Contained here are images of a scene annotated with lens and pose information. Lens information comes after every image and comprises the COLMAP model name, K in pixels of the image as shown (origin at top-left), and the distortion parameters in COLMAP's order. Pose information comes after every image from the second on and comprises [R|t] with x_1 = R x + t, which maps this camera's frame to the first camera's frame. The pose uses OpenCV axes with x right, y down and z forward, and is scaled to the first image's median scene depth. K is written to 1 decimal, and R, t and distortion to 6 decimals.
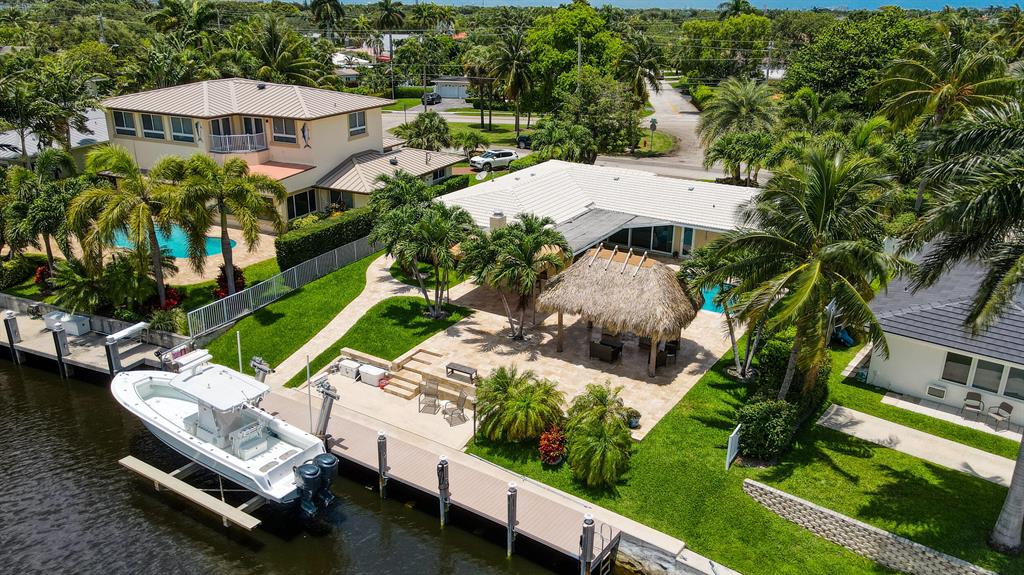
lens RADIAL K [[752.4, 0, 512.0], [0, 752.4, 287.5], [0, 0, 1]] dist [0.021912, 0.005069]
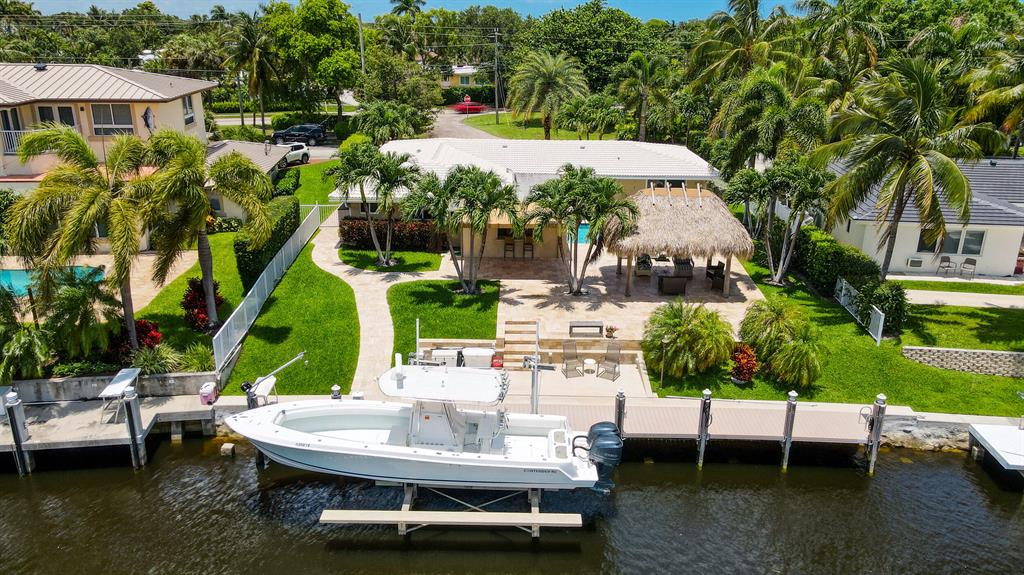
lens RADIAL K [[752.4, 0, 512.0], [0, 752.4, 287.5], [0, 0, 1]] dist [0.021912, 0.005069]
pose [[0.851437, -0.172034, 0.495439, -0.533668], [0.180571, 0.983072, 0.031037, 0.014398], [-0.492392, 0.063036, 0.868088, 0.199427]]
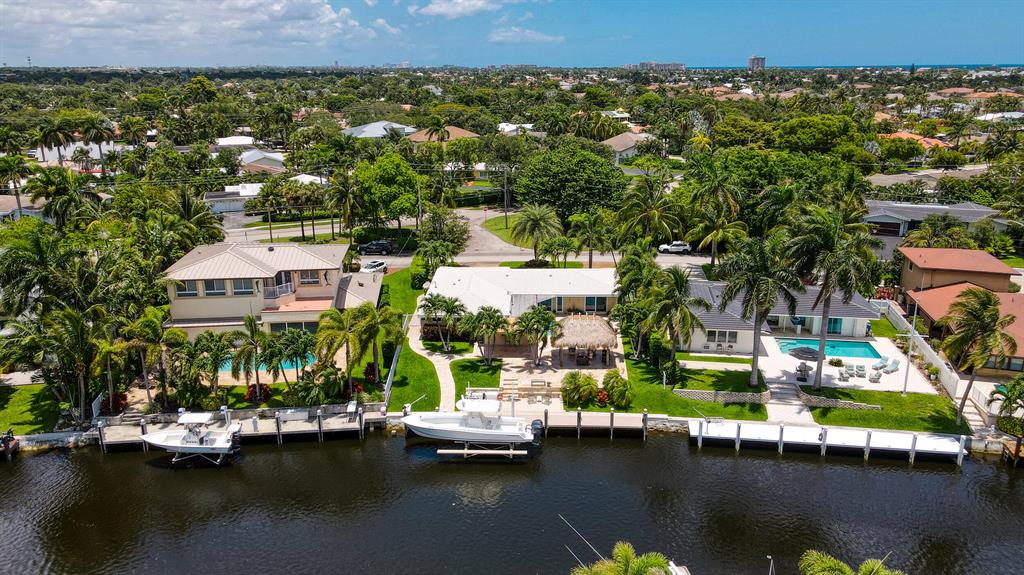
lens RADIAL K [[764.9, 0, 512.0], [0, 764.9, 287.5], [0, 0, 1]] dist [0.016697, 0.001110]
pose [[0.862341, -0.159830, 0.480440, -1.016185], [0.190864, 0.981485, -0.016067, -0.119983], [-0.468977, 0.105554, 0.876880, -0.821528]]
